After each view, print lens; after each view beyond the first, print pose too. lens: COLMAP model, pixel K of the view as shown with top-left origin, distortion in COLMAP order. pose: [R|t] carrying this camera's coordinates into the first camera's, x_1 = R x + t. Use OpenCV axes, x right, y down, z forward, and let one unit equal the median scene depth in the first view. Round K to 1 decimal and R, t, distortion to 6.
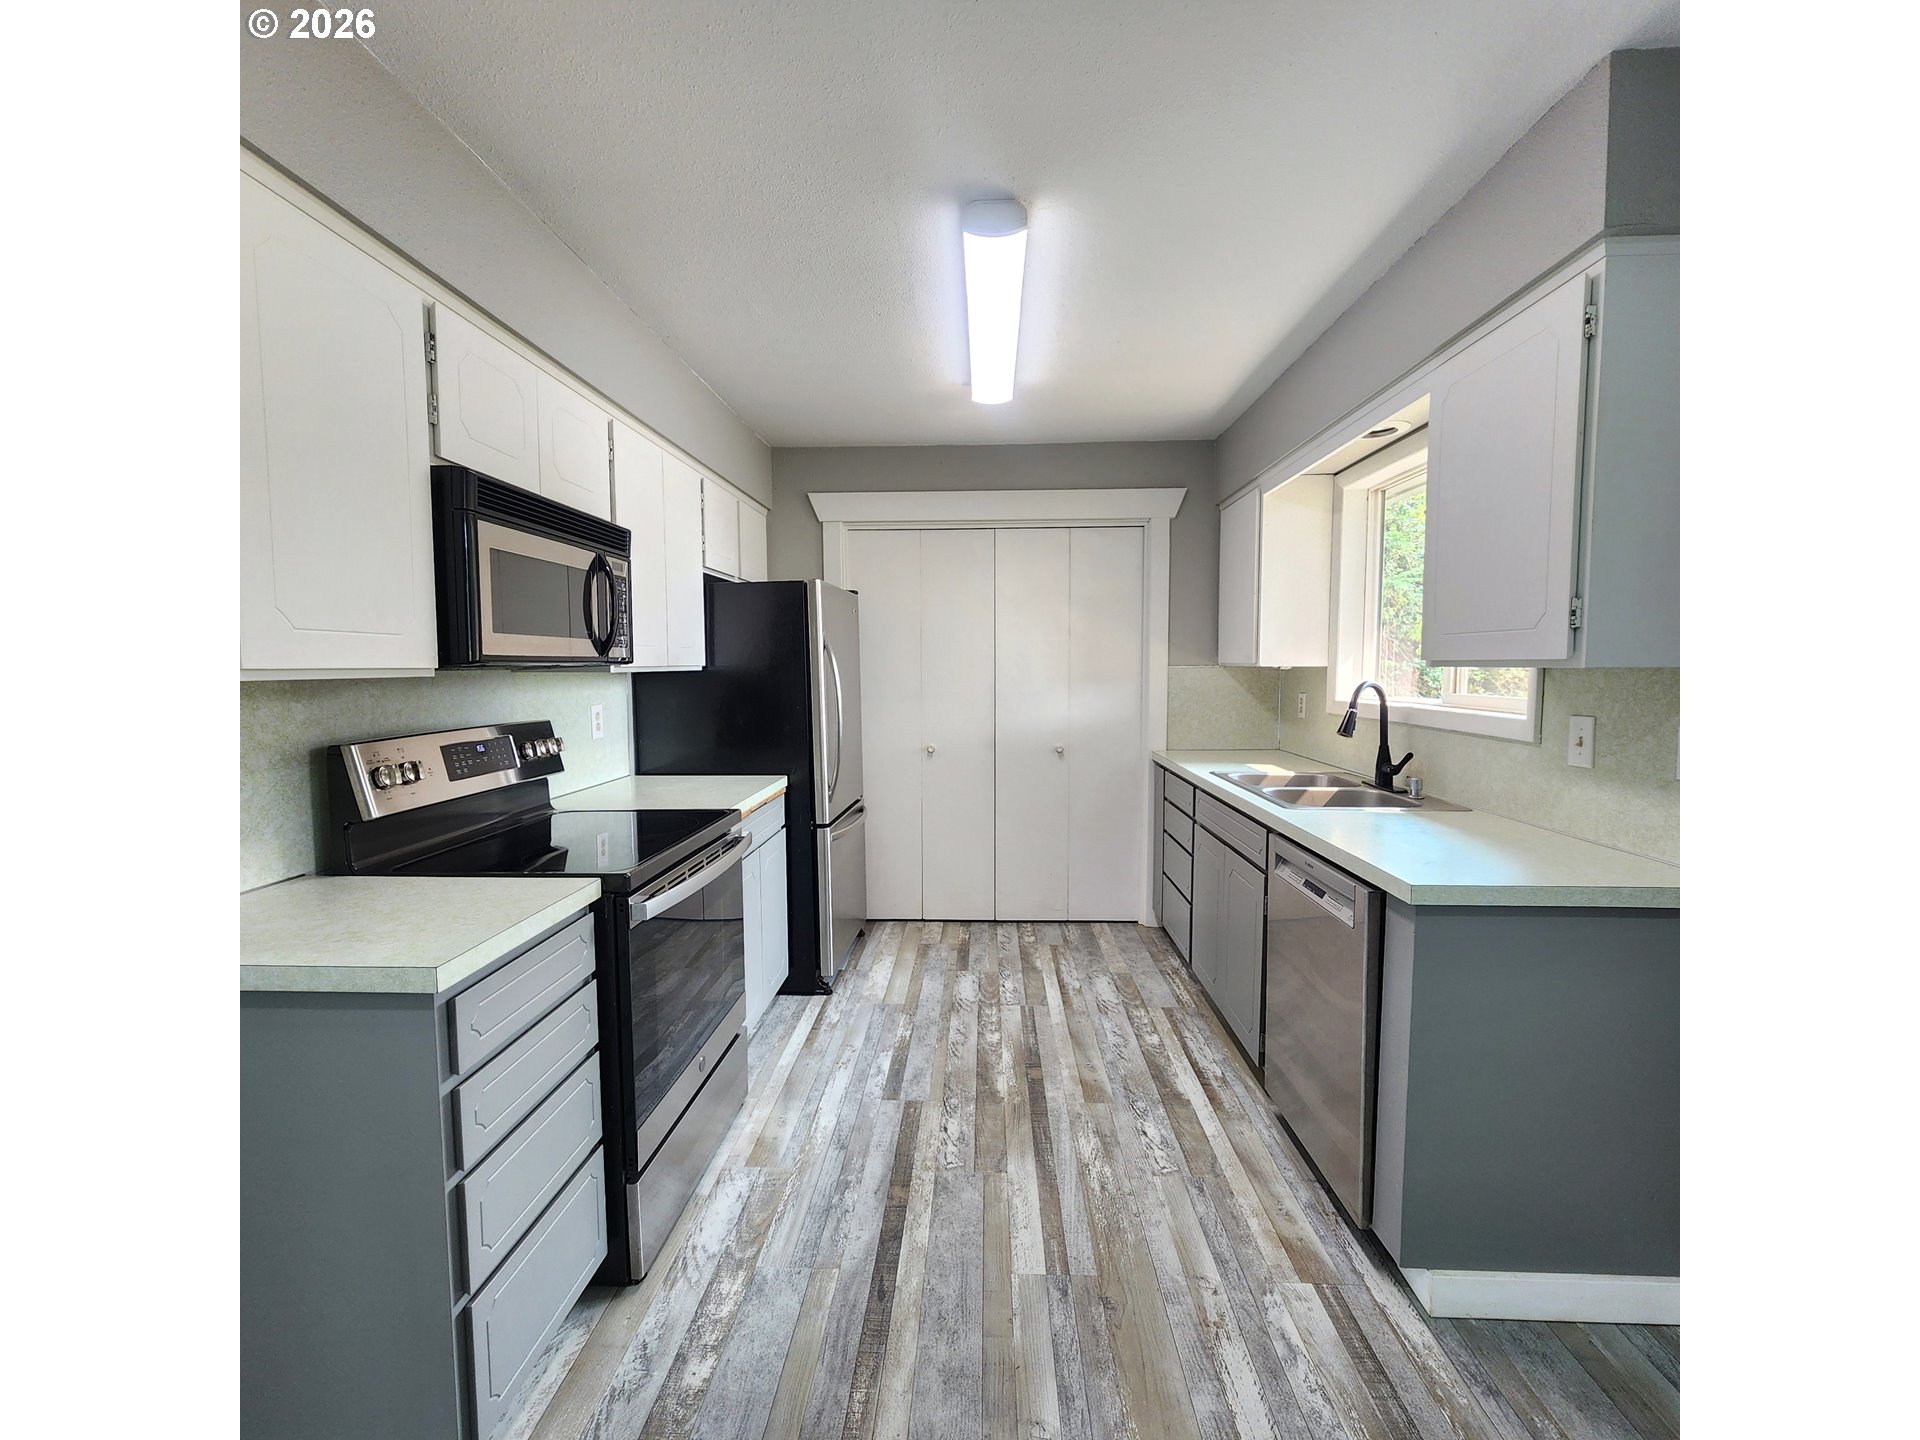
lens RADIAL K [[794.2, 0, 948.5], [0, 794.2, 723.0], [0, 0, 1]] dist [0.002239, 0.000088]
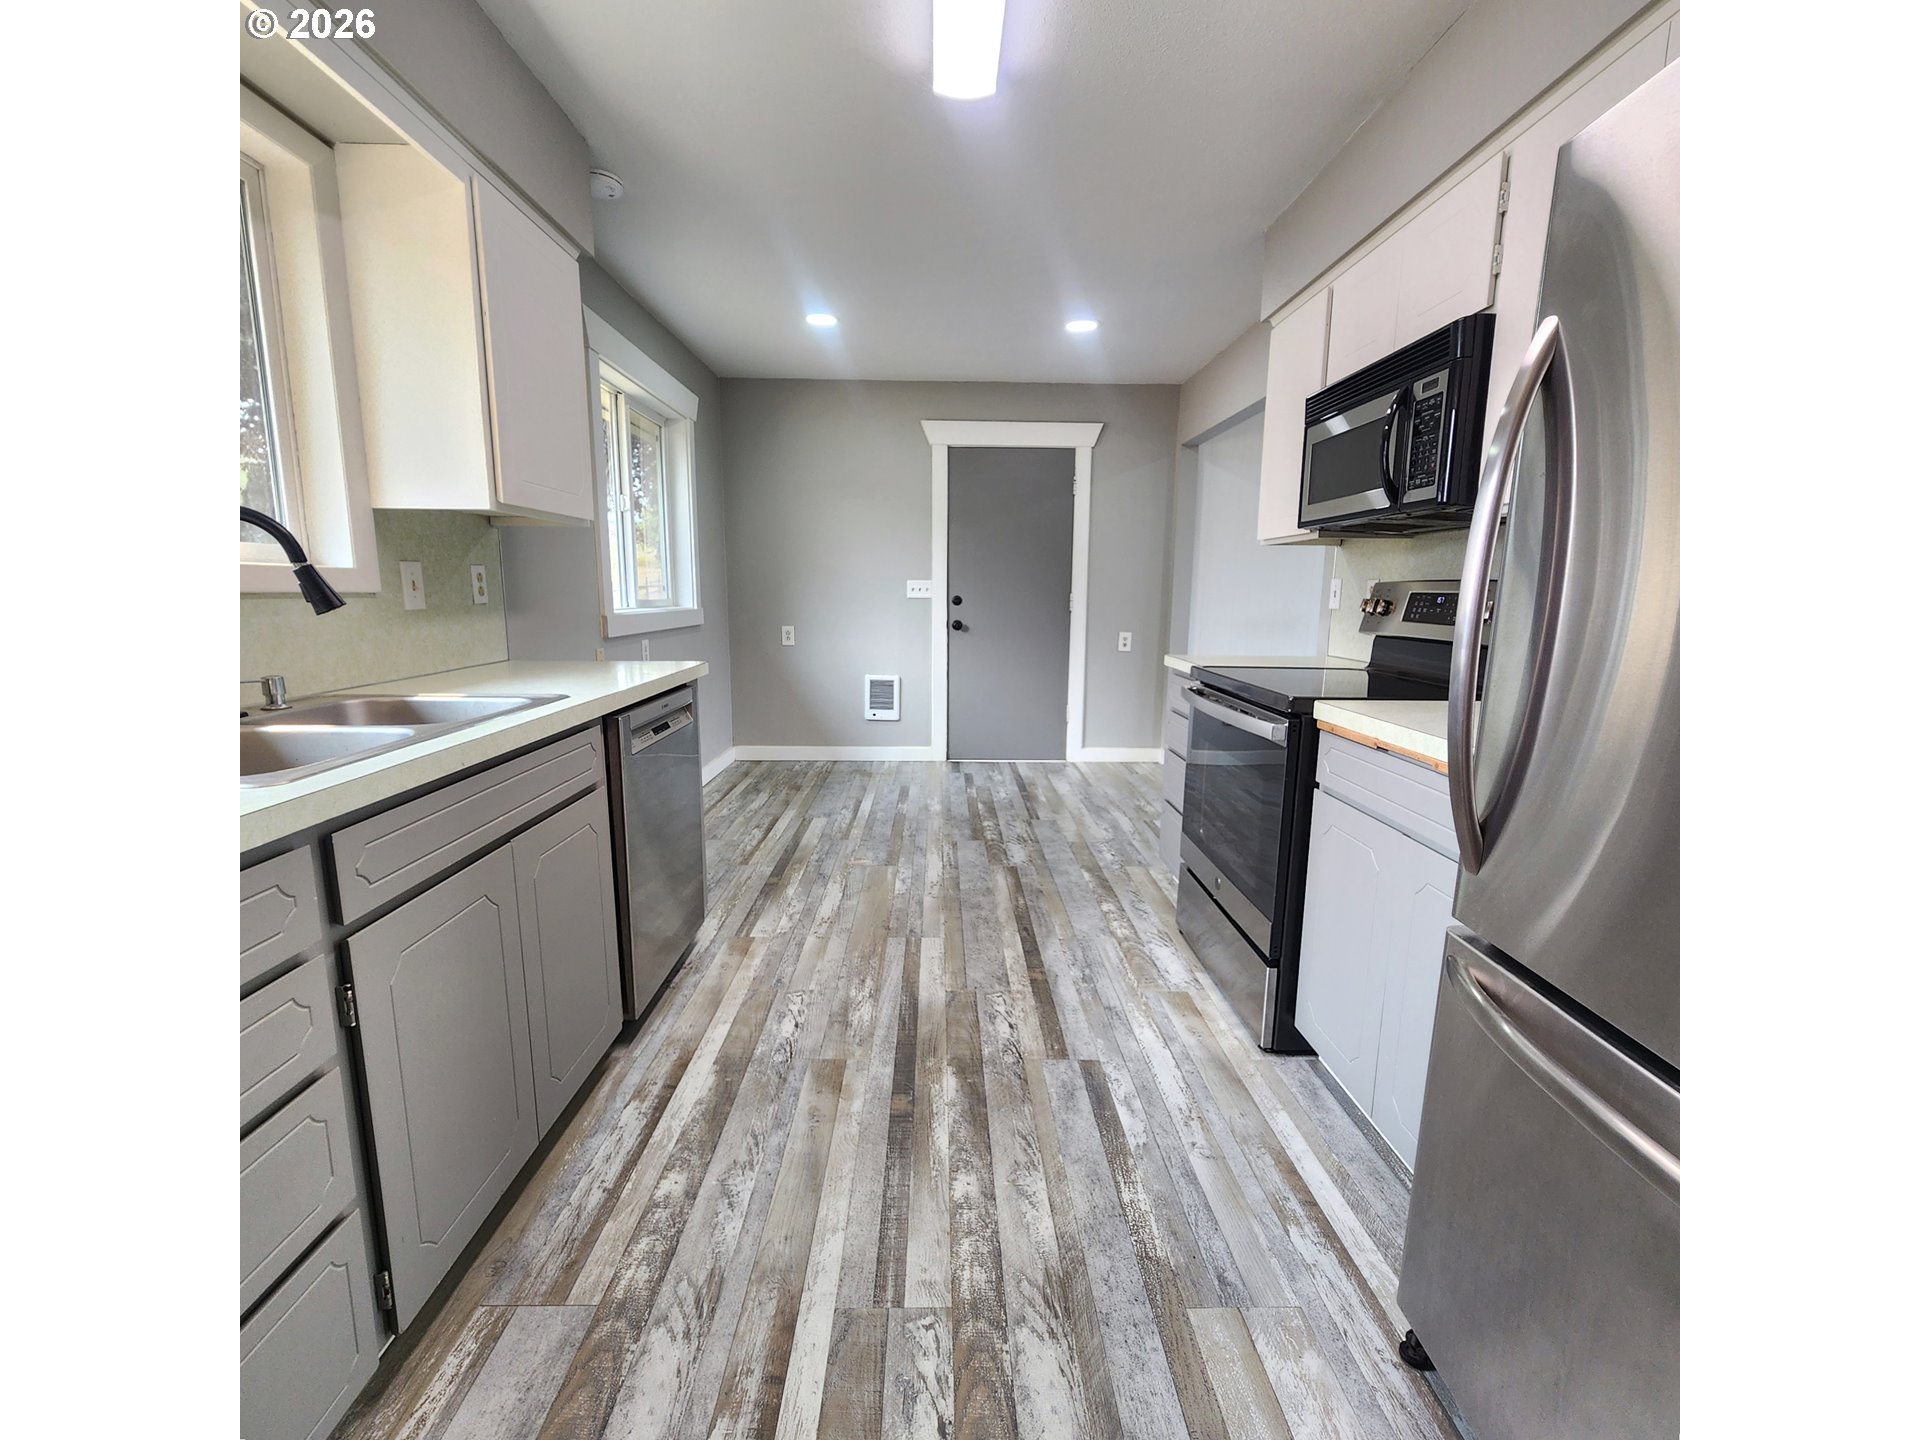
lens RADIAL K [[799.7, 0, 956.7], [0, 799.7, 716.9], [0, 0, 1]] dist [0.000349, -0.000069]
pose [[-0.997447, 0.005487, -0.071201, 0.123914], [-0.011129, 0.972921, 0.230871, -0.051892], [0.070540, 0.231074, -0.970376, 1.821911]]
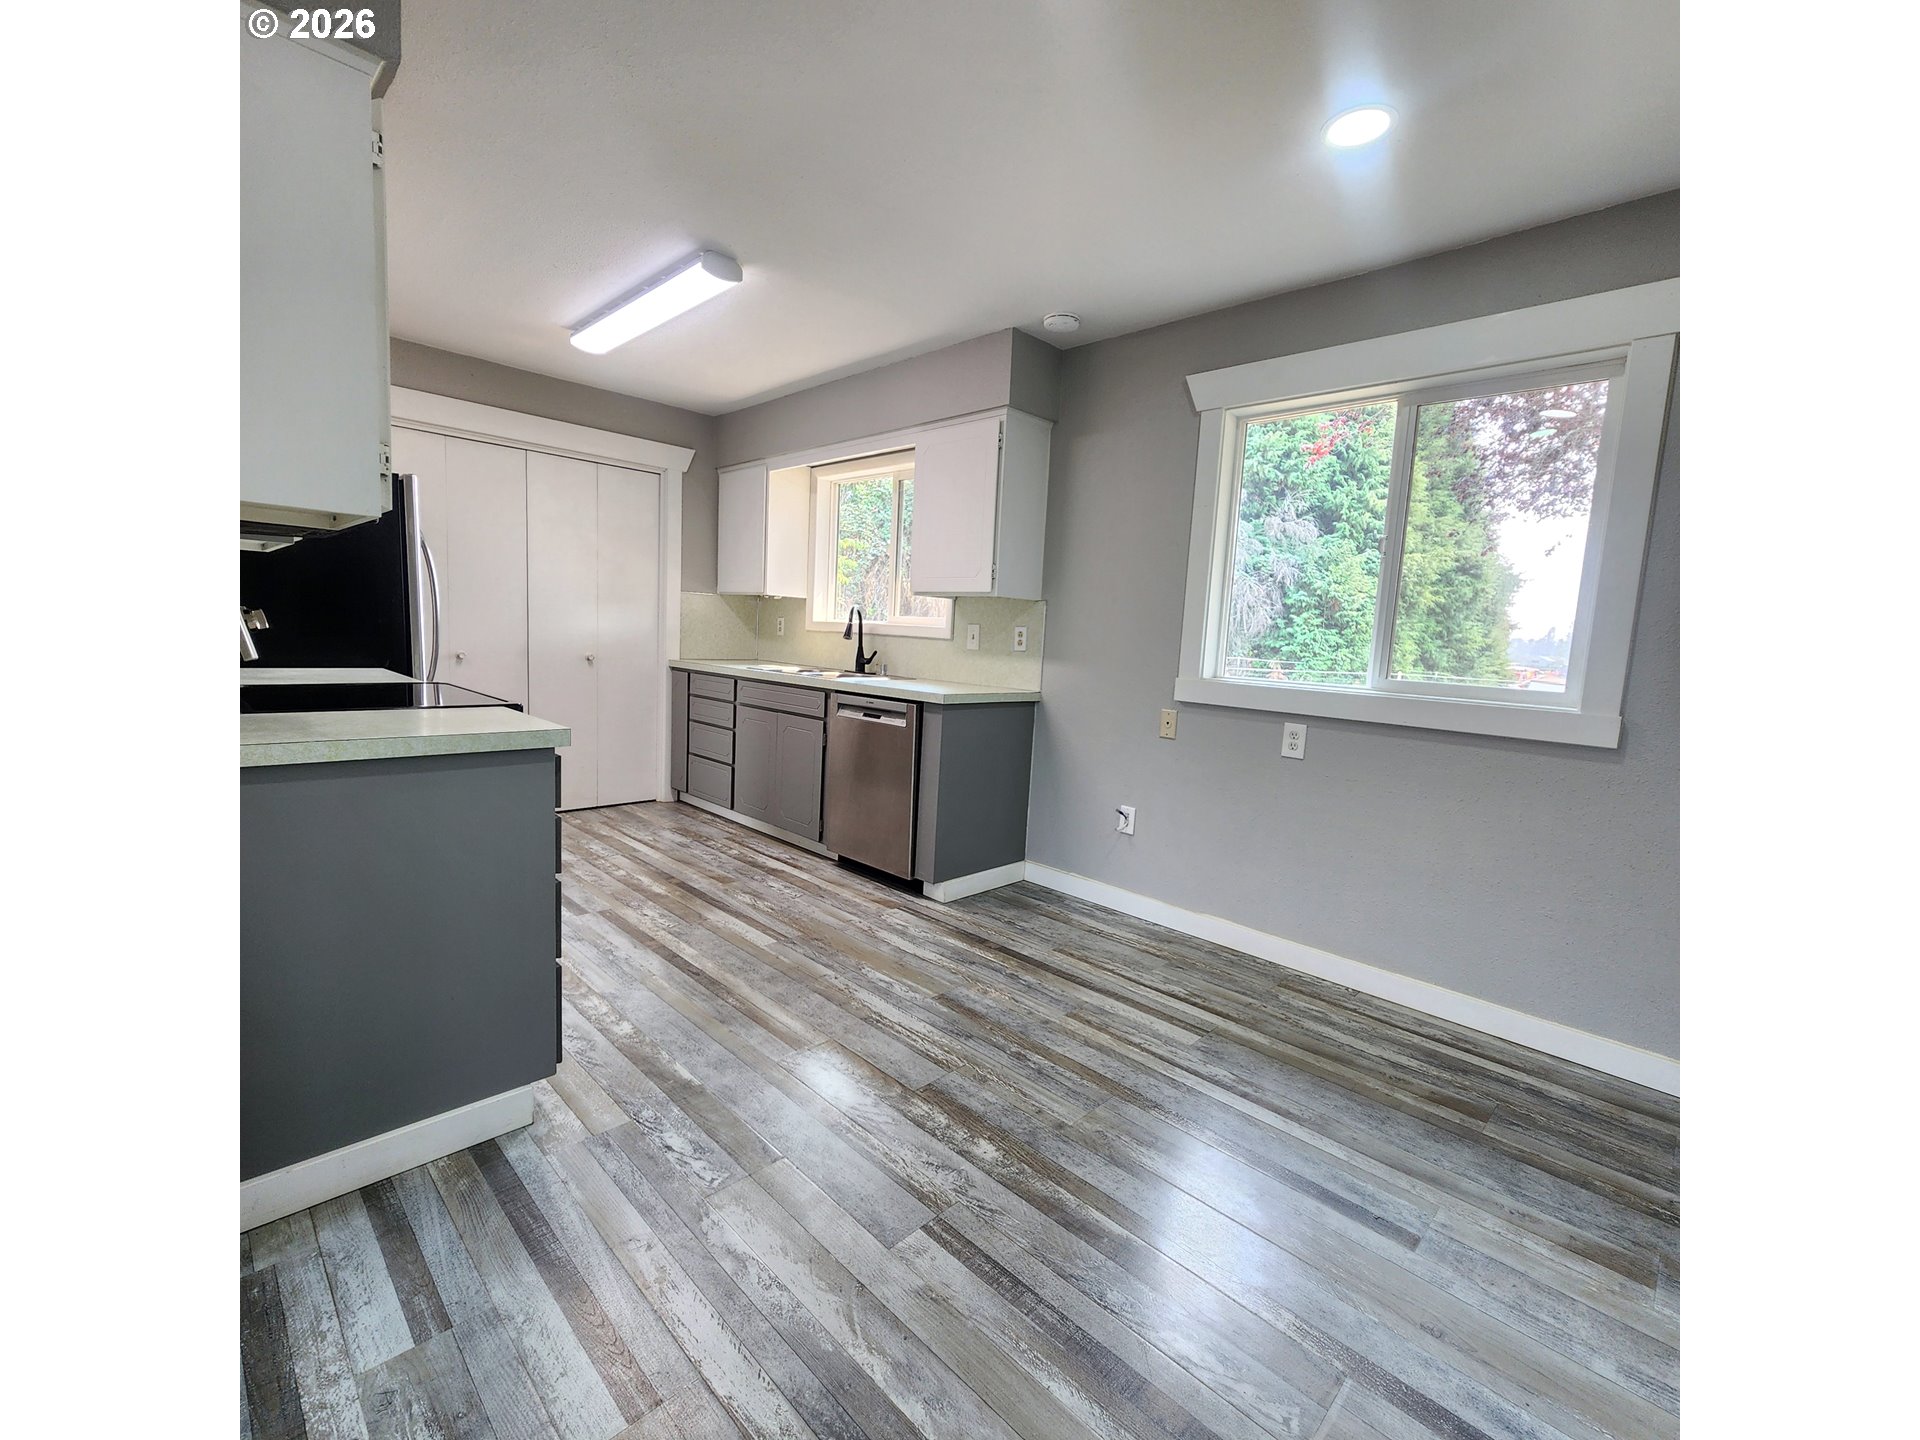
lens RADIAL K [[799.7, 0, 956.7], [0, 799.7, 716.9], [0, 0, 1]] dist [0.000349, -0.000069]
pose [[0.666306, -0.038062, 0.744707, -0.654816], [-0.000467, 0.998675, 0.051460, 0.104922], [-0.745679, -0.034636, 0.665405, -0.289463]]
